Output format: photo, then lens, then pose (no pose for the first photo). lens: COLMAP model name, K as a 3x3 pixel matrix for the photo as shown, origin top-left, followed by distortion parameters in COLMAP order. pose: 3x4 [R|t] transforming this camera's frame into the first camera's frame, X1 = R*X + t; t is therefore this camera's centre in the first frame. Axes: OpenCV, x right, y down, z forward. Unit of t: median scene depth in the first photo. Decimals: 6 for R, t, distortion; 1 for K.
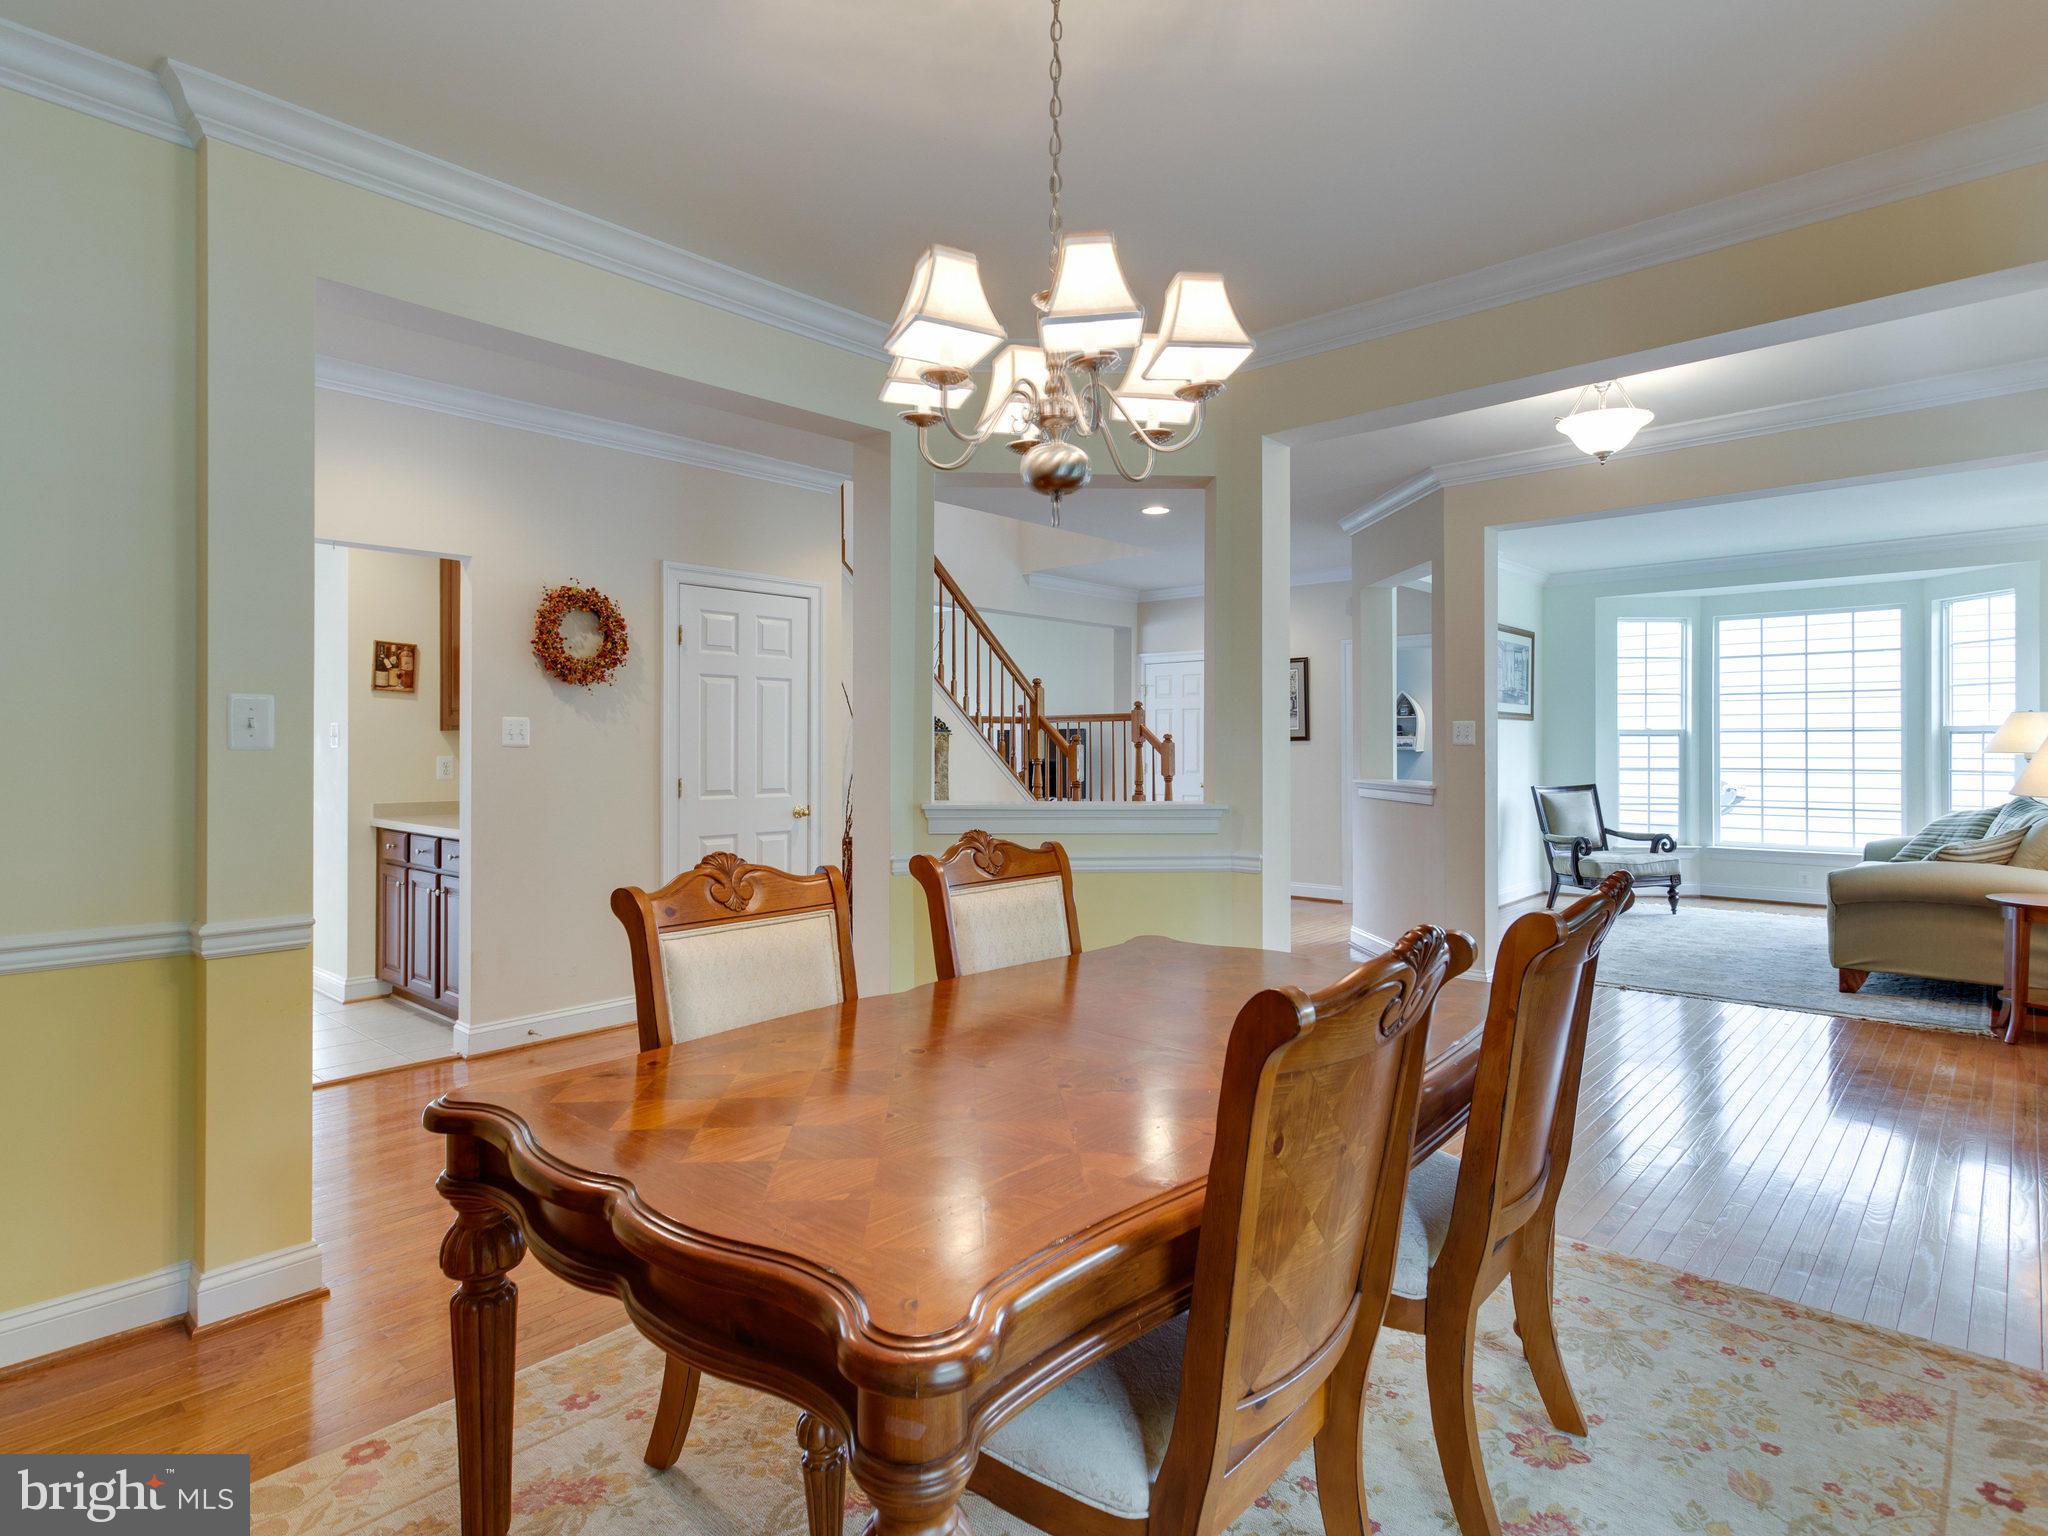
lens RADIAL K [[1121.4, 0, 1007.4], [0, 1121.4, 736.6], [0, 0, 1]] dist [-0.001513, -0.000360]
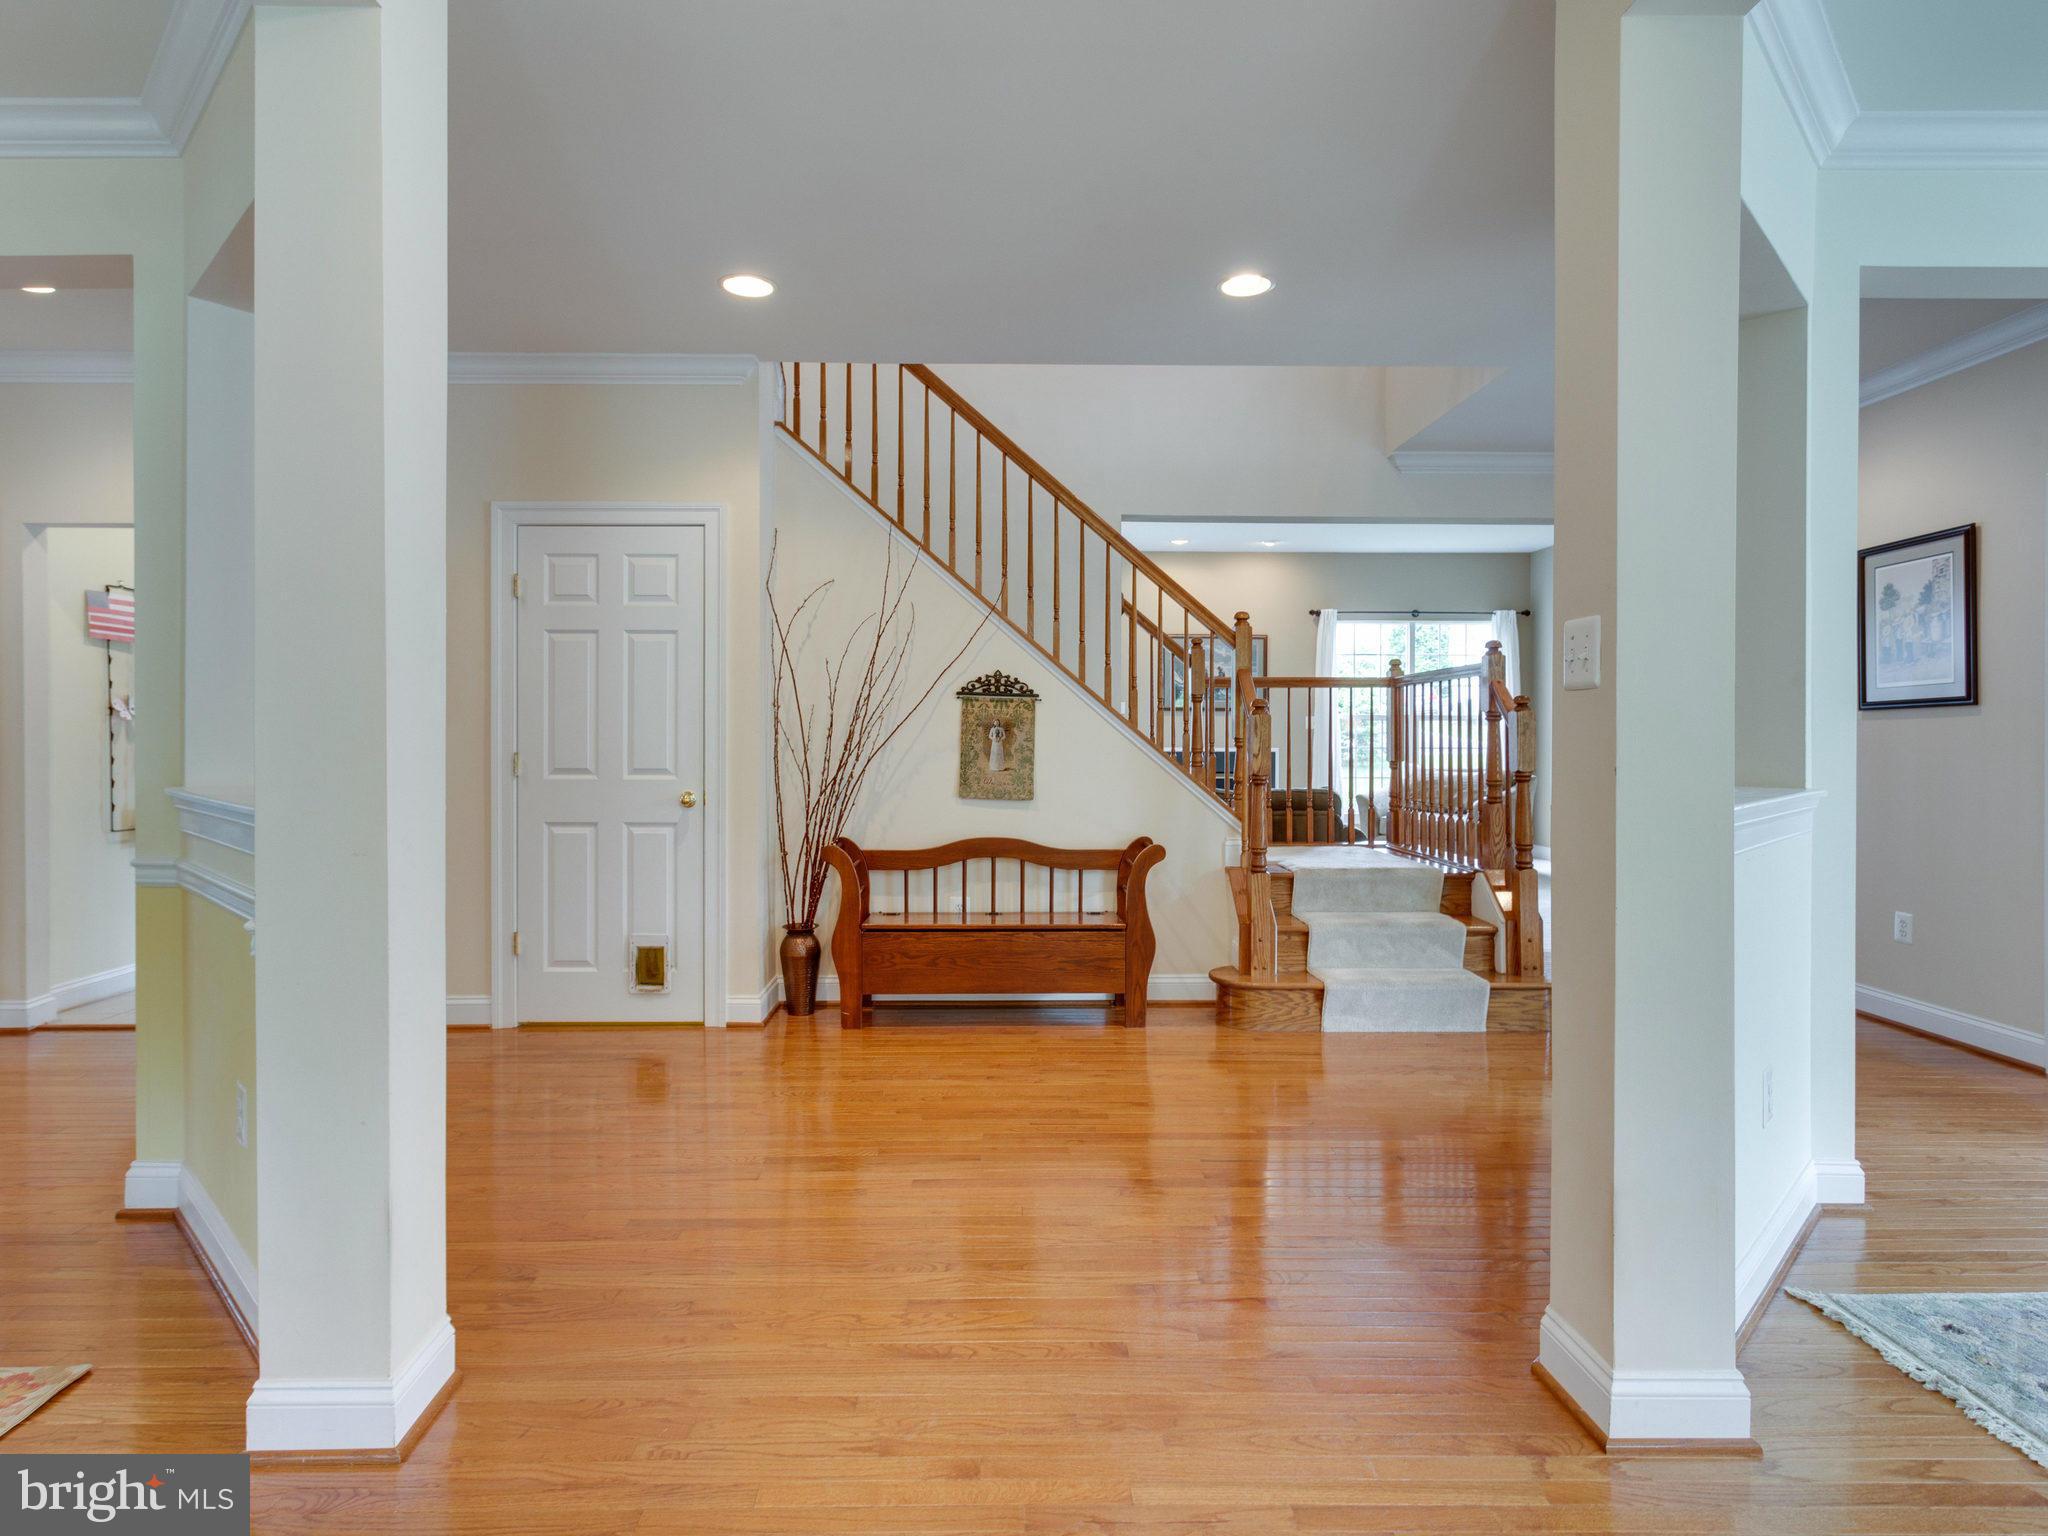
lens RADIAL K [[1121.4, 0, 1007.4], [0, 1121.4, 736.6], [0, 0, 1]] dist [-0.001513, -0.000360]
pose [[0.675374, 0.005153, -0.737458, 0.537419], [0.004462, 0.999929, 0.011074, 0.015139], [0.737462, -0.010770, 0.675303, 0.633001]]
